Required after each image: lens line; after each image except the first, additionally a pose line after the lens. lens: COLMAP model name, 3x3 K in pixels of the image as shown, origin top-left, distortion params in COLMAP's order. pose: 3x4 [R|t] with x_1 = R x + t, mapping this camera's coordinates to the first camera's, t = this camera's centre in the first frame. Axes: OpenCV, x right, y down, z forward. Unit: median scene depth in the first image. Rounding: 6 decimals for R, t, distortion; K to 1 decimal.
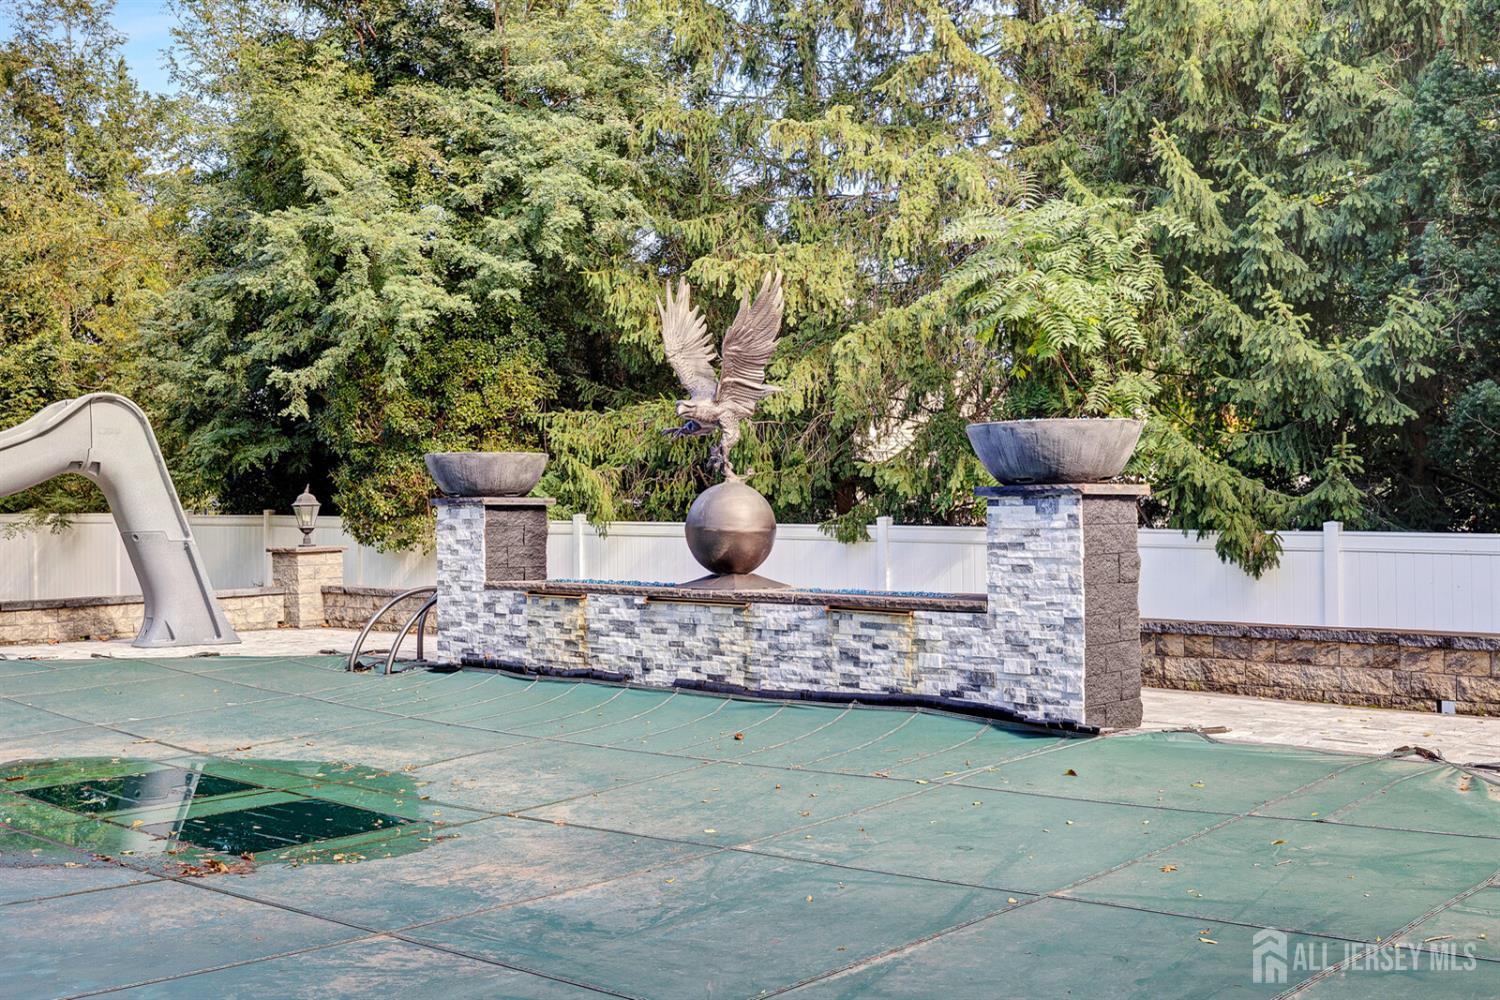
lens RADIAL K [[1524.8, 0, 750.0], [0, 1524.8, 500.0], [0, 0, 1]] dist [-0.018116, -0.012009]
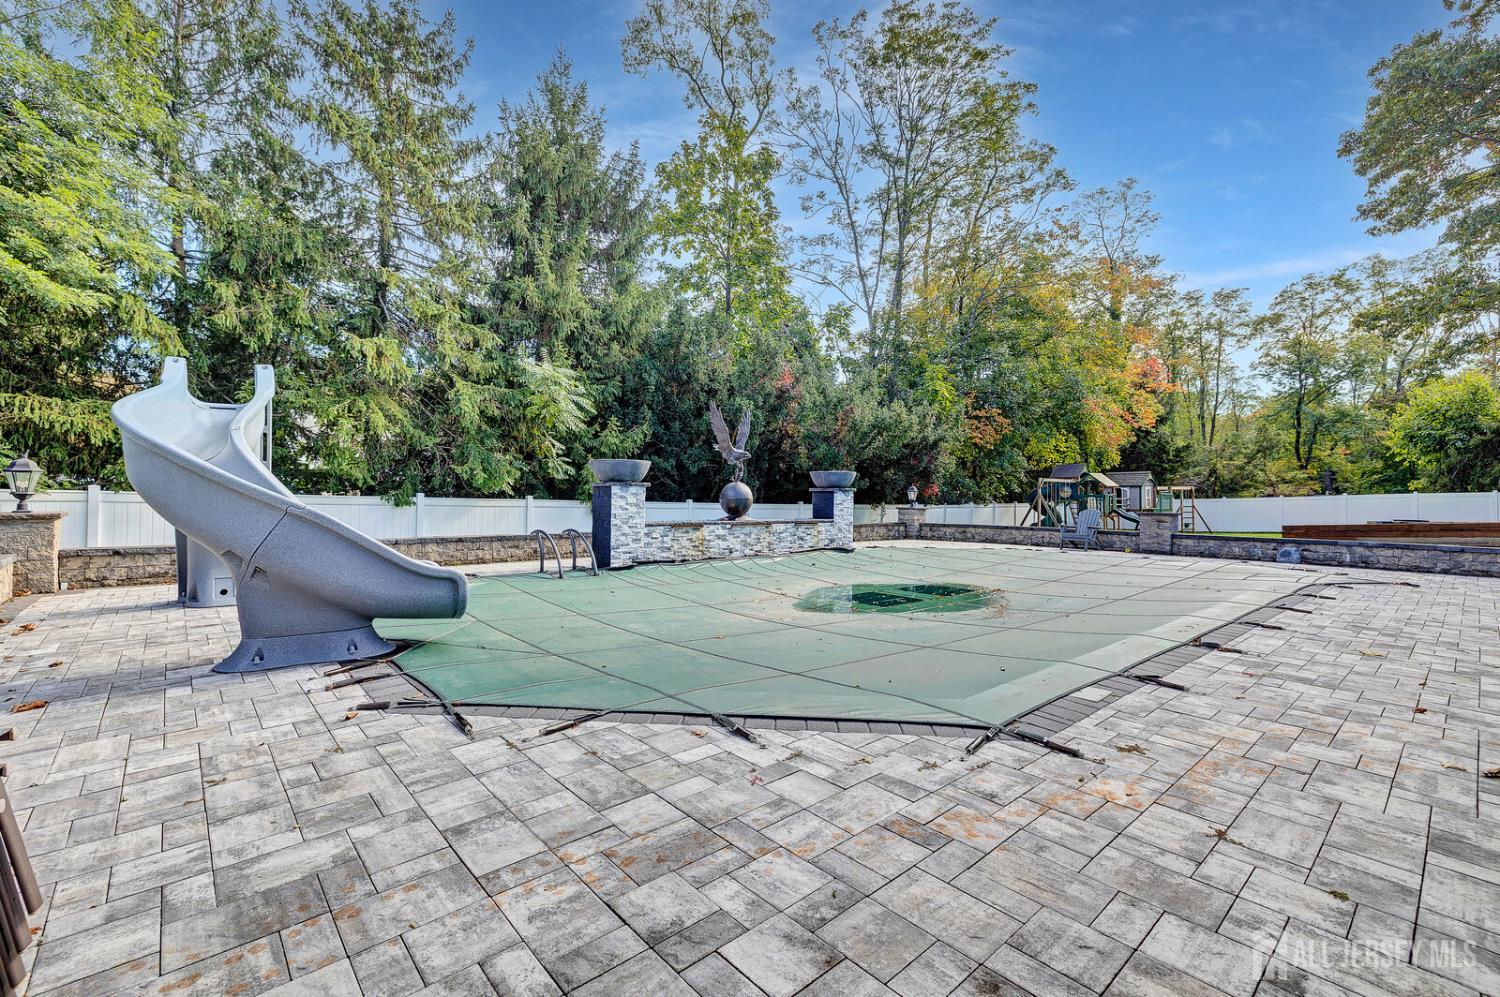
lens RADIAL K [[650.9, 0, 750.0], [0, 650.9, 498.5], [0, 0, 1]] dist [-0.001054, -0.000131]
pose [[0.097026, 0.008583, 0.995245, -1.034900], [-0.020575, 0.999766, -0.006616, 0.022617], [-0.995069, -0.019835, 0.097180, 0.759792]]
